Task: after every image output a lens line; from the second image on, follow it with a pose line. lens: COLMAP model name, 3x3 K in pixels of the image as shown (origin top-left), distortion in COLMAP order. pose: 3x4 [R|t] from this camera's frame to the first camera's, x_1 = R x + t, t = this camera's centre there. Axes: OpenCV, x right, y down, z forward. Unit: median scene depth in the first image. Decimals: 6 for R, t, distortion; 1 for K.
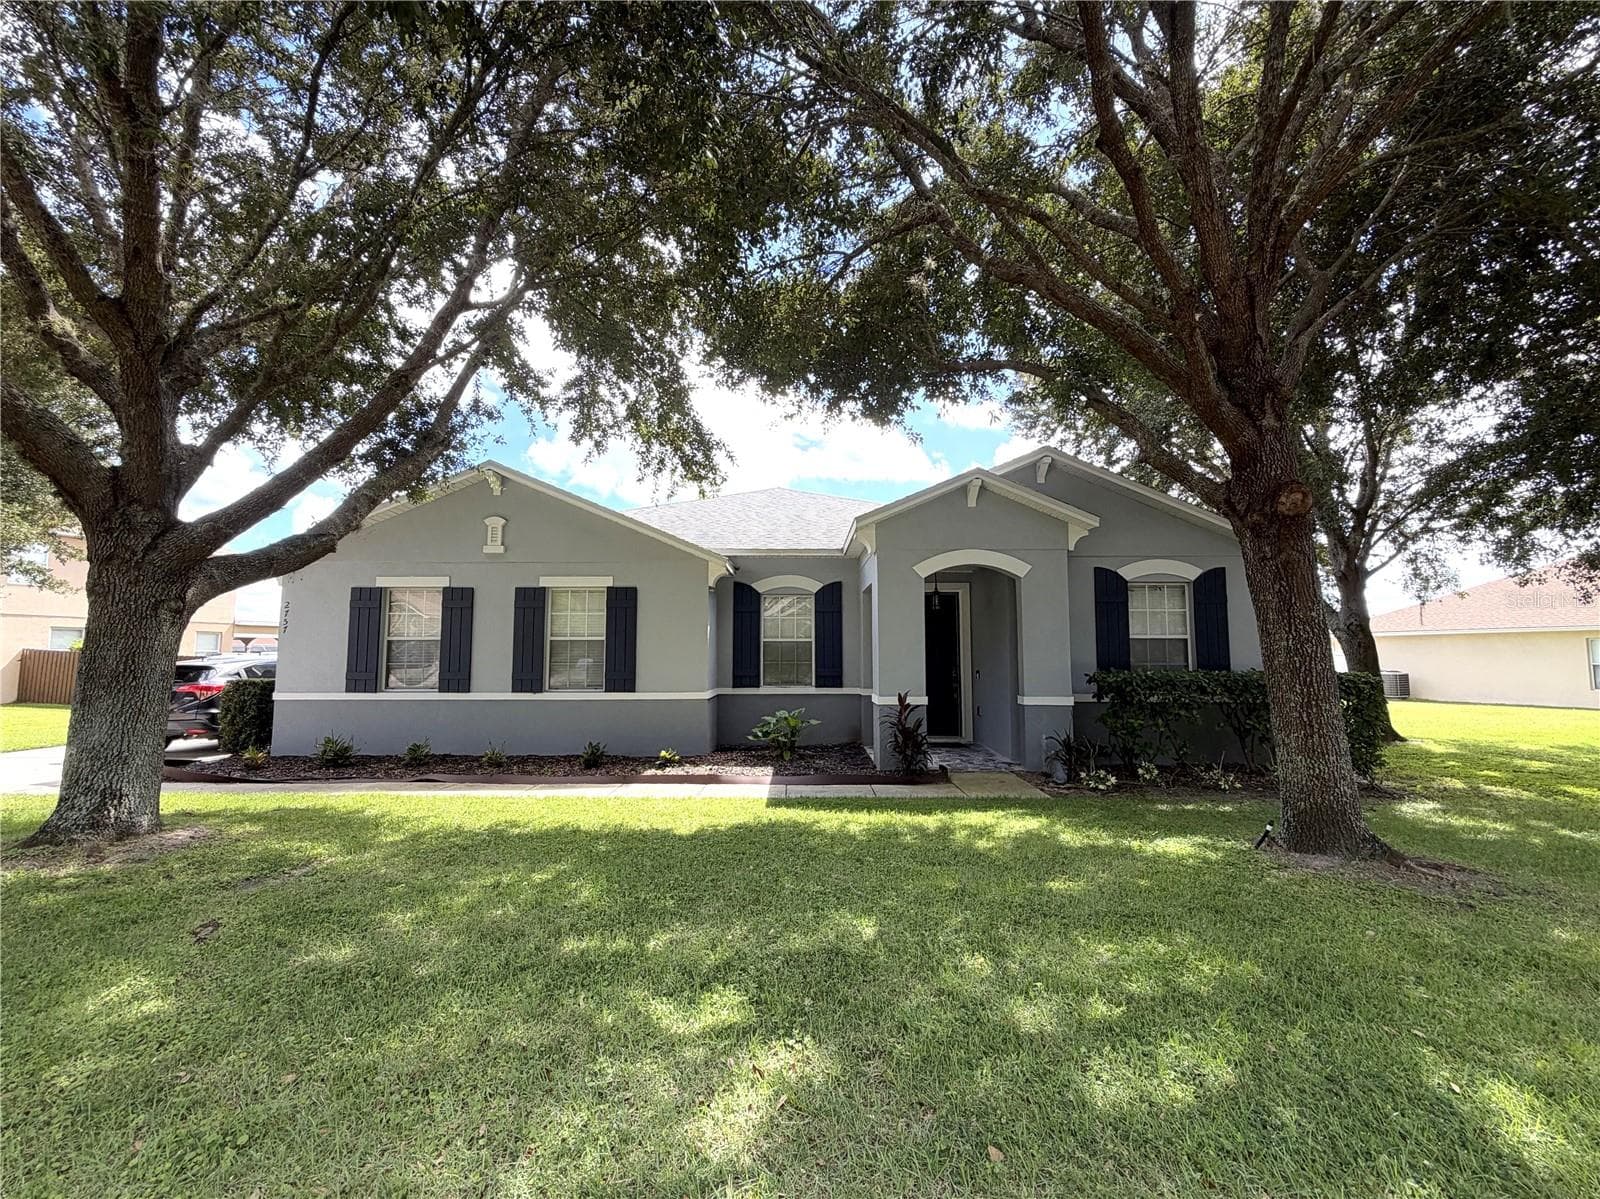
lens RADIAL K [[625.5, 0, 796.3], [0, 625.5, 607.8], [0, 0, 1]] dist [-0.001081, -0.000296]
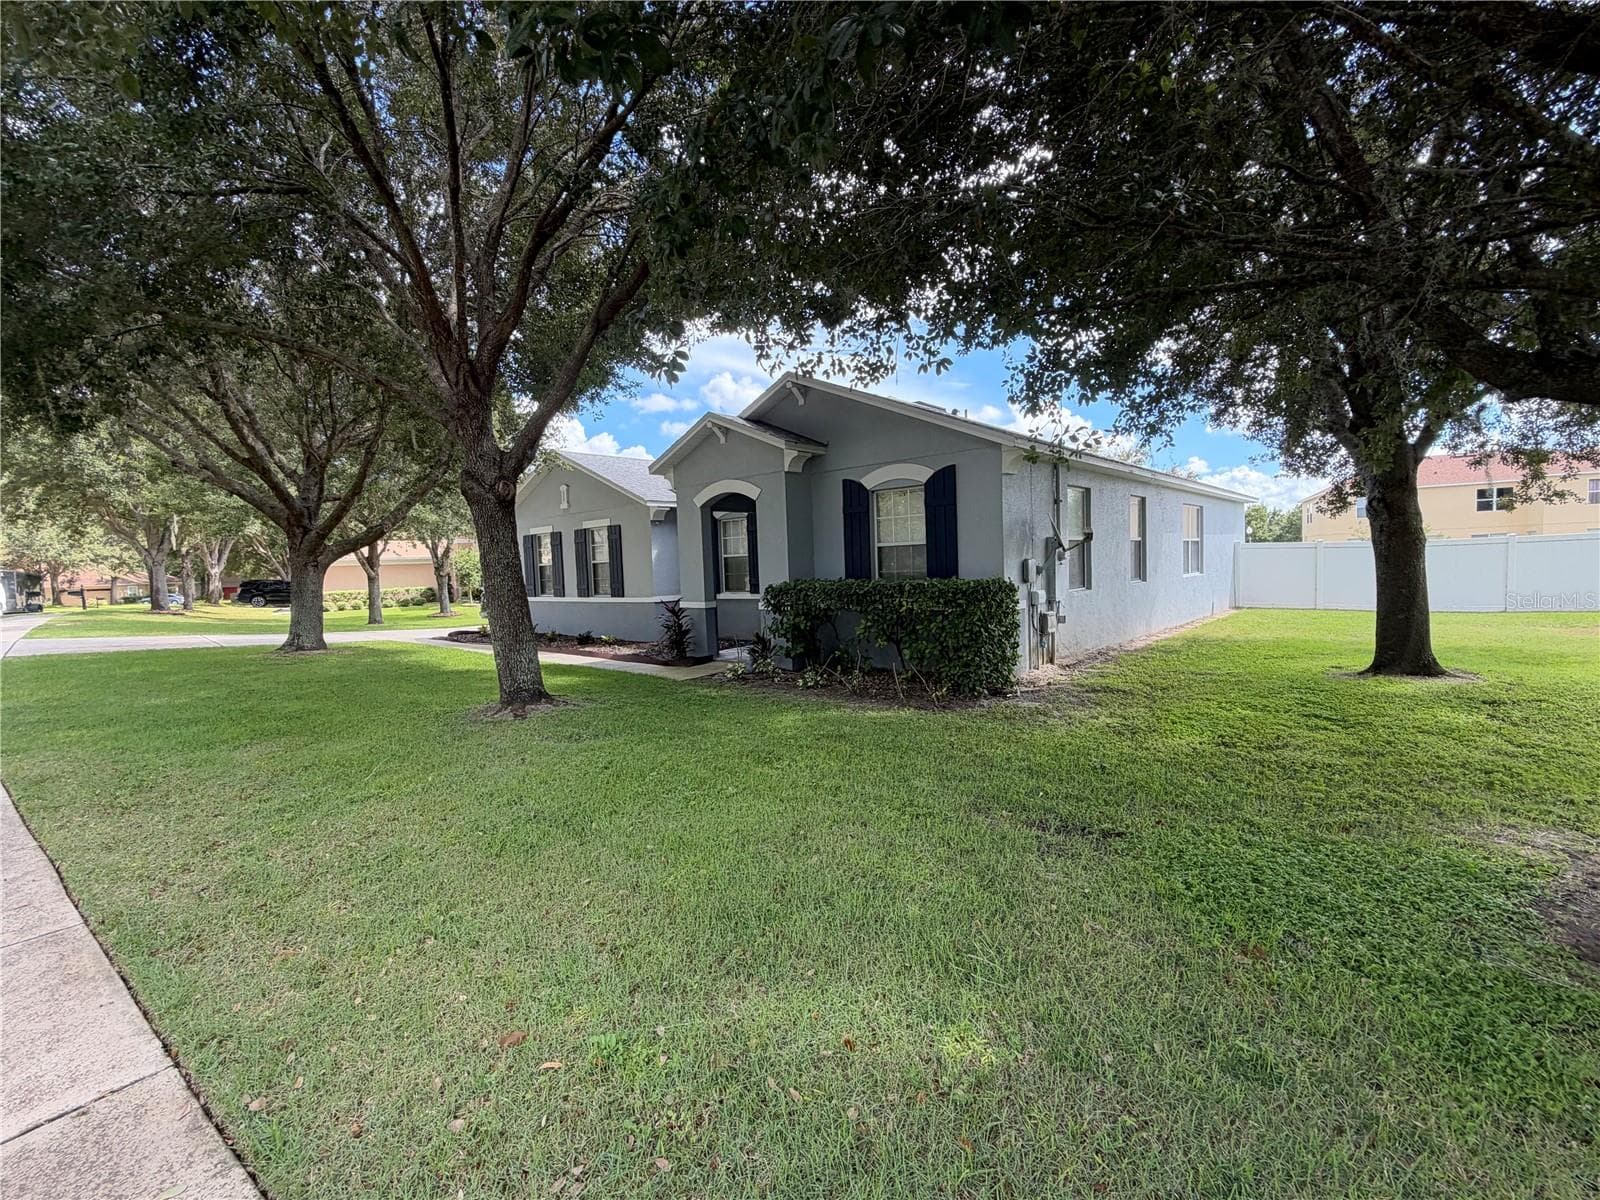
lens RADIAL K [[724.5, 0, 763.3], [0, 724.5, 600.1], [0, 0, 1]] dist [0.002414, 0.000309]
pose [[0.714887, 0.005656, -0.699217, 1.285541], [0.099955, 0.988871, 0.110194, -0.013454], [0.692059, -0.148666, 0.706366, 0.037754]]
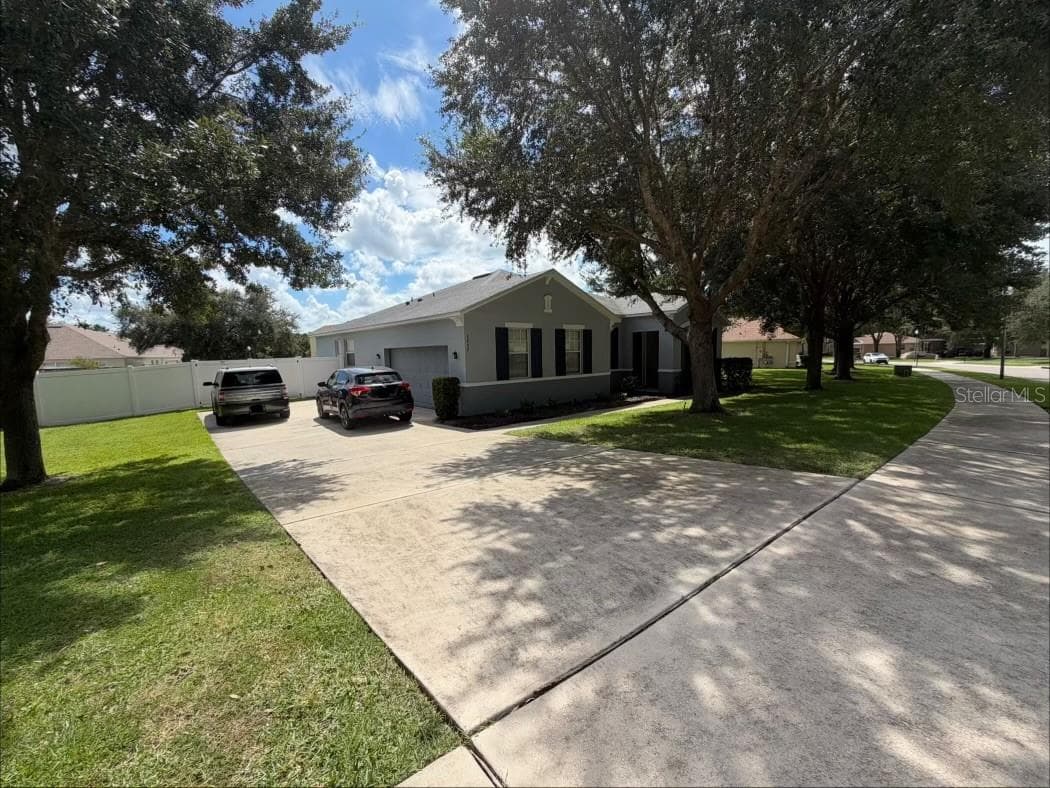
lens RADIAL K [[410.5, 0, 522.6], [0, 410.5, 399.5], [0, 0, 1]] dist [-0.001081, -0.000296]
pose [[0.771997, -0.087550, 0.629568, -1.669914], [-0.027798, 0.984871, 0.171046, -0.037315], [-0.635019, -0.149547, 0.757883, -0.073093]]
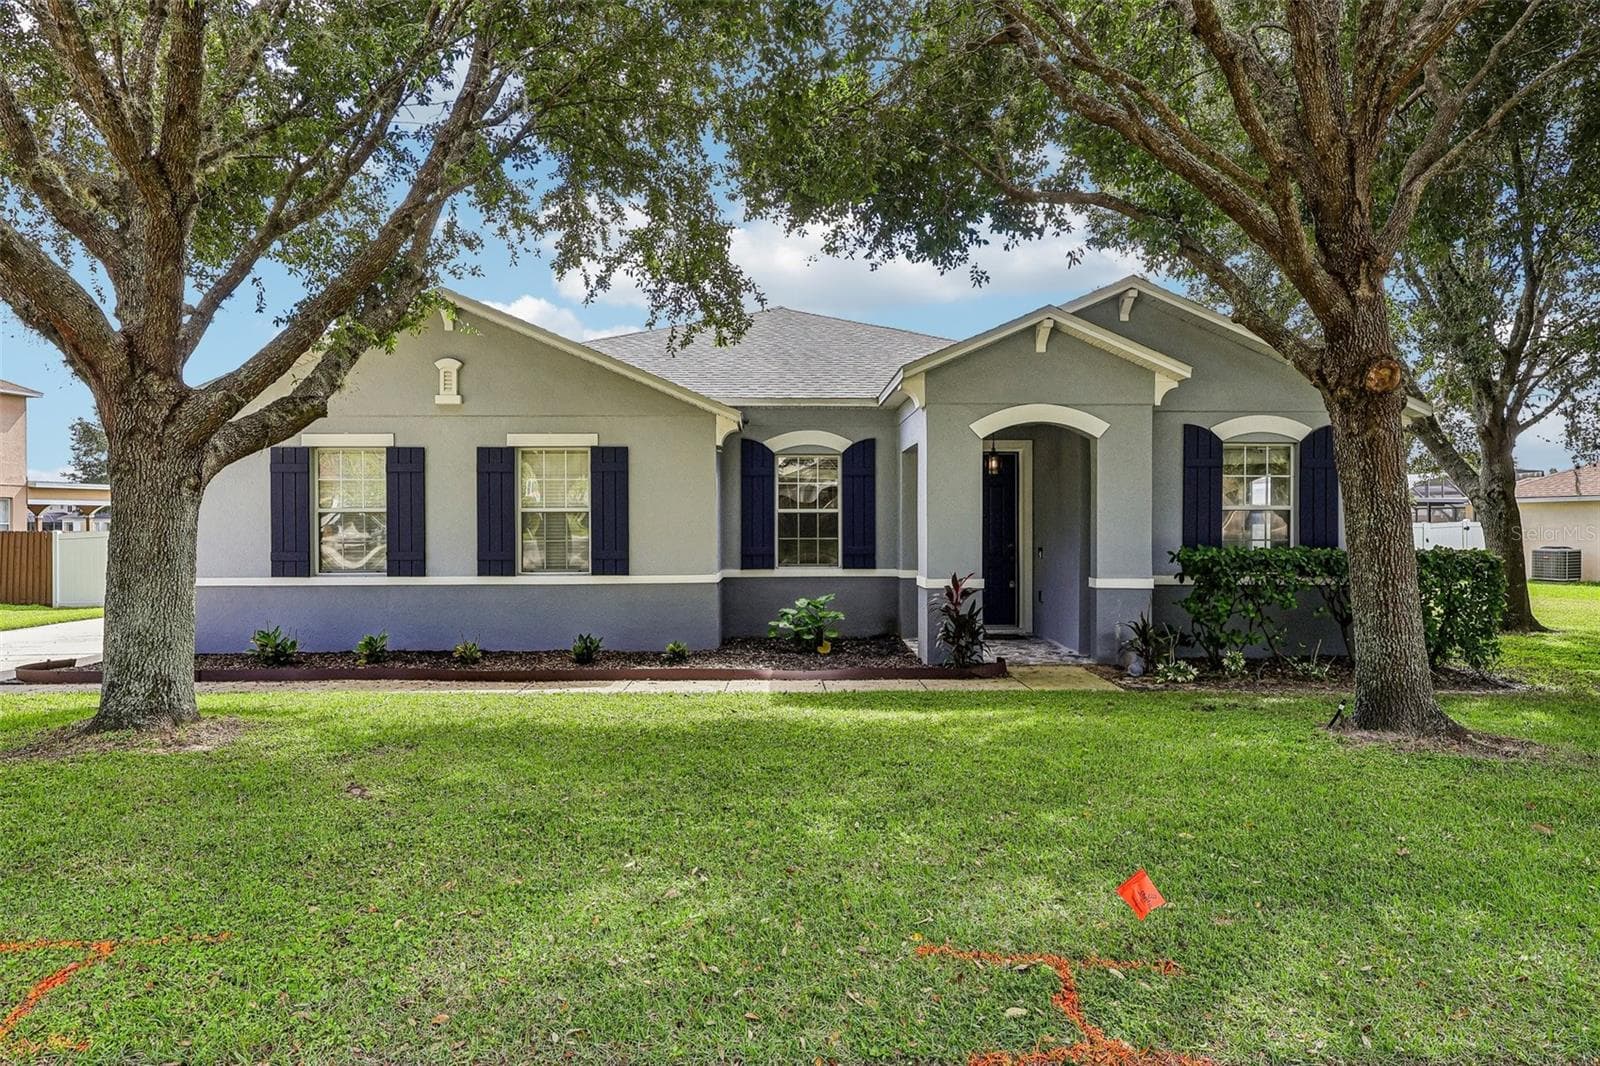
lens RADIAL K [[873.7, 0, 800.0], [0, 873.7, 533.0], [0, 0, 1]] dist [0.007765, 0.000853]
pose [[0.999654, -0.001785, 0.026243, -0.068780], [-0.000462, 0.996348, 0.085382, -0.020840], [-0.026299, -0.085364, 0.996003, -0.167386]]
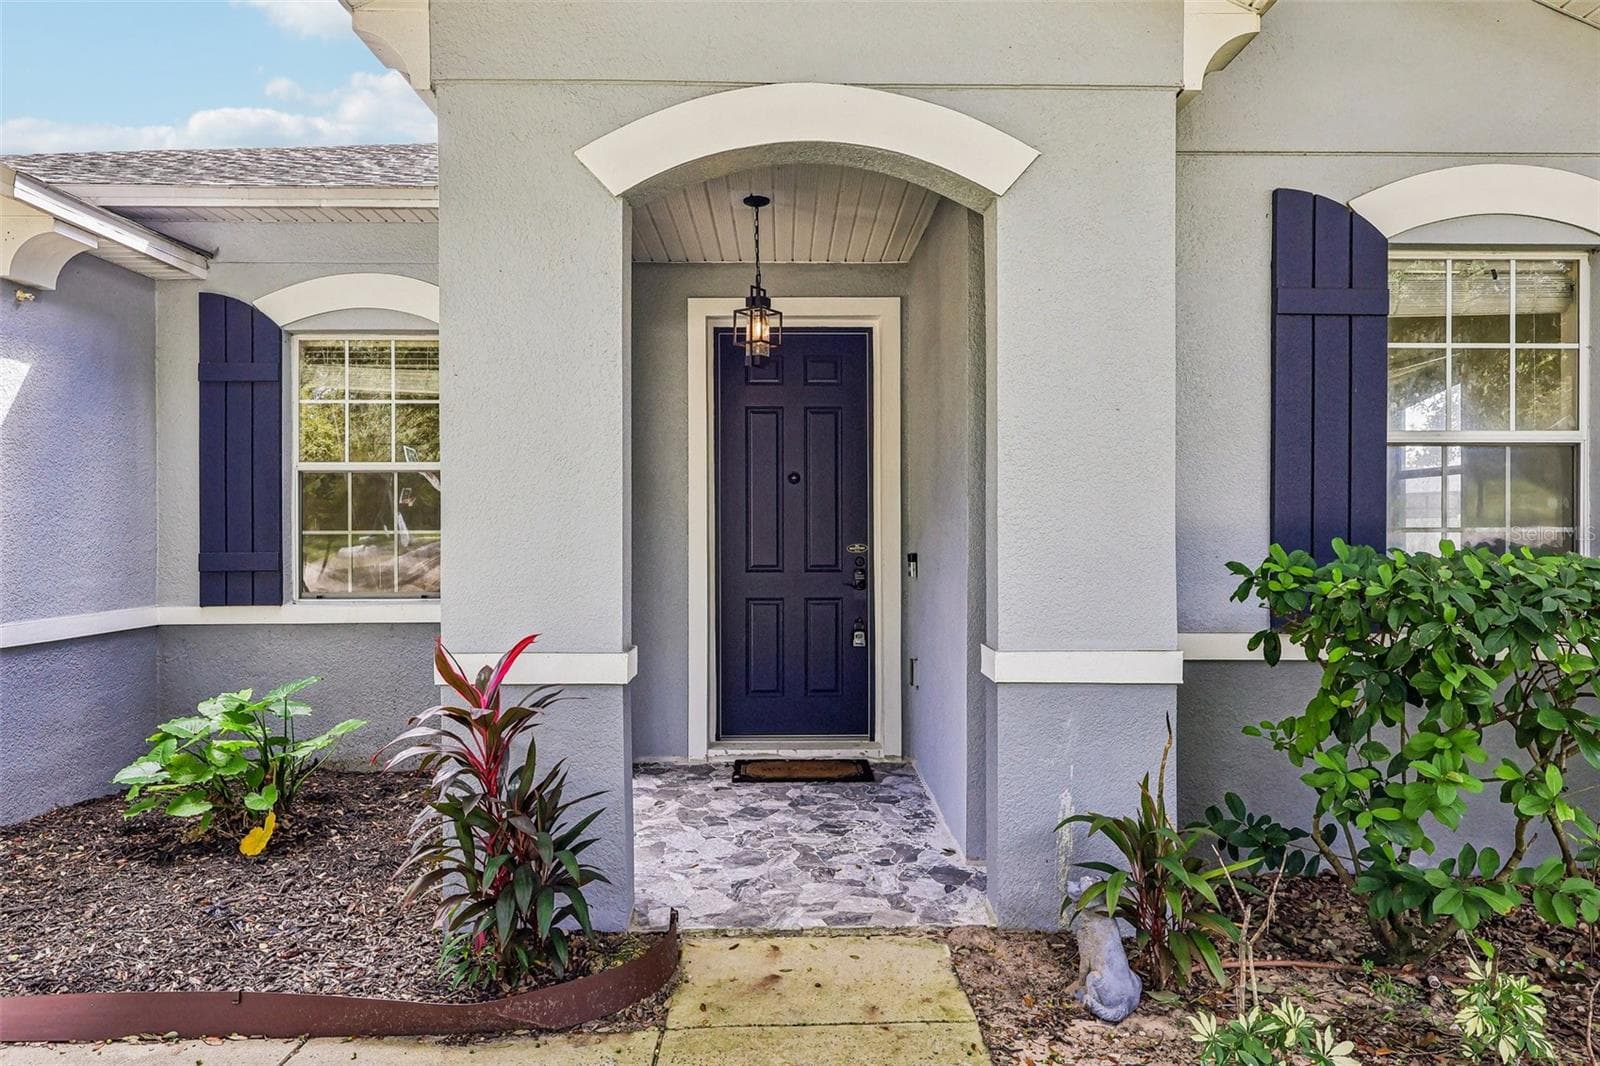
lens RADIAL K [[985.3, 0, 800.0], [0, 985.3, 533.0], [0, 0, 1]] dist [0.002348, 0.000986]
pose [[0.999831, -0.001847, 0.018293, 0.265930], [0.000424, 0.996994, 0.077474, 0.058558], [-0.018381, -0.077453, 0.996827, 0.572699]]
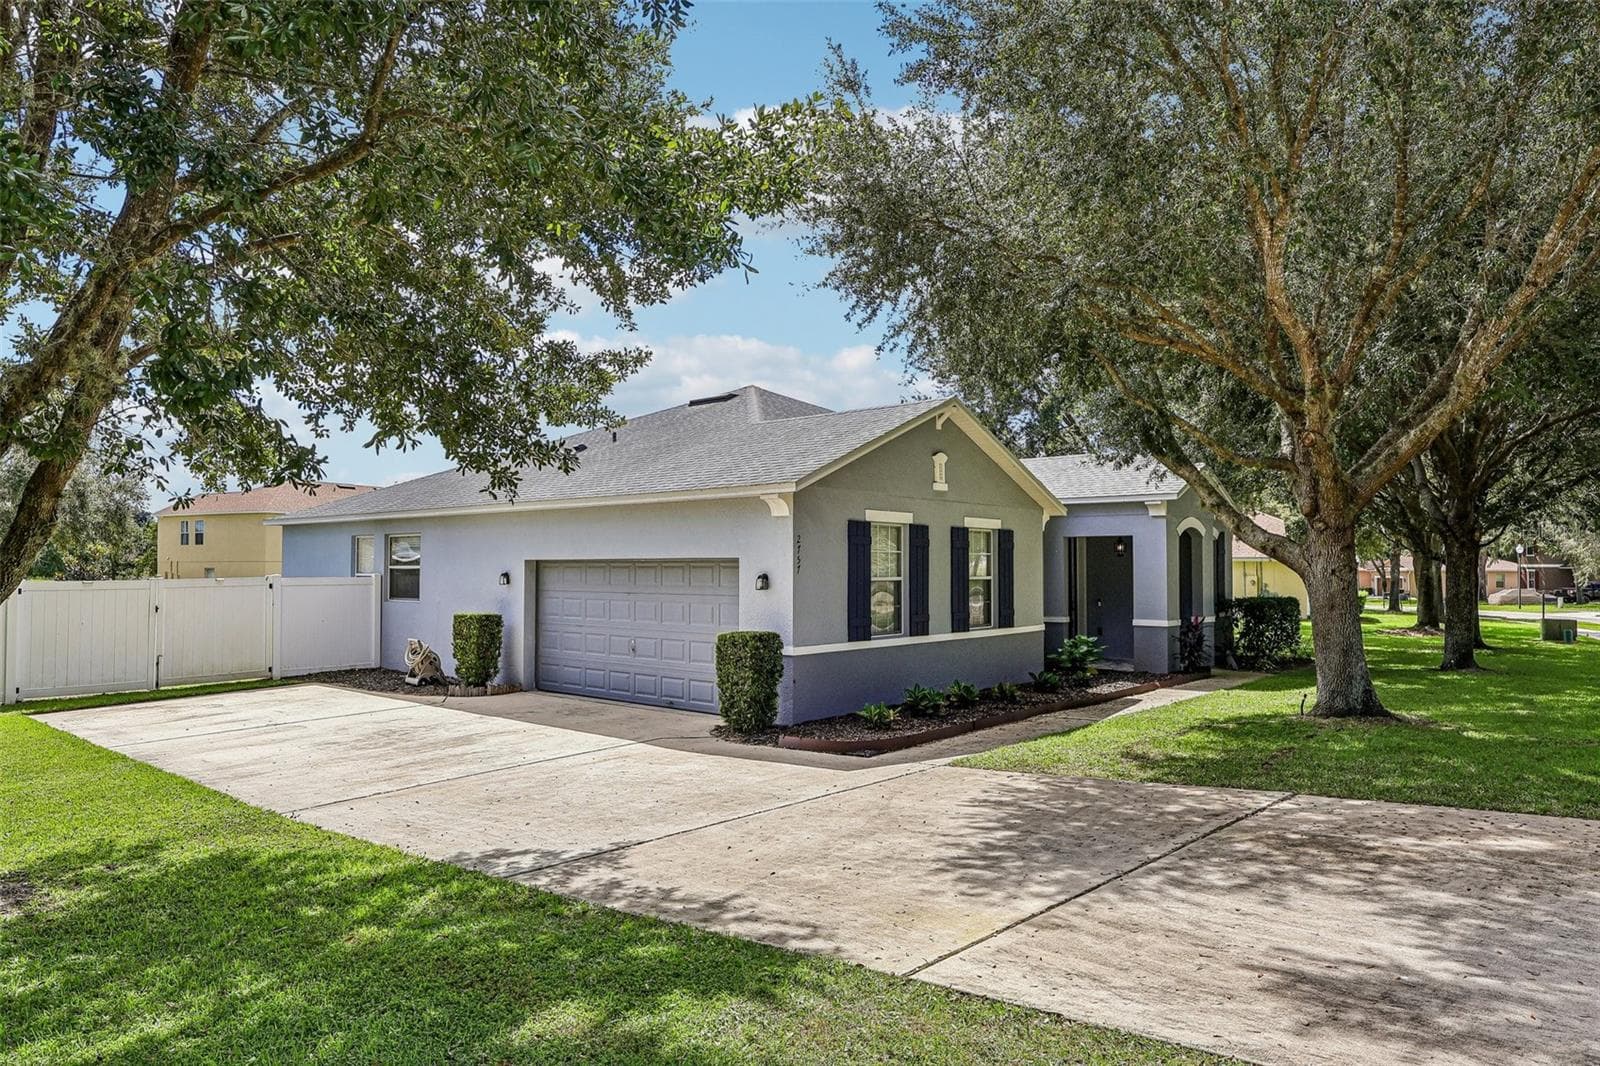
lens RADIAL K [[985.3, 0, 800.0], [0, 985.3, 533.0], [0, 0, 1]] dist [0.002348, 0.000986]
pose [[0.661551, 0.032044, 0.749215, -2.008527], [-0.059812, 0.998158, 0.010122, -0.028166], [-0.747511, -0.051508, 0.662250, 0.166069]]
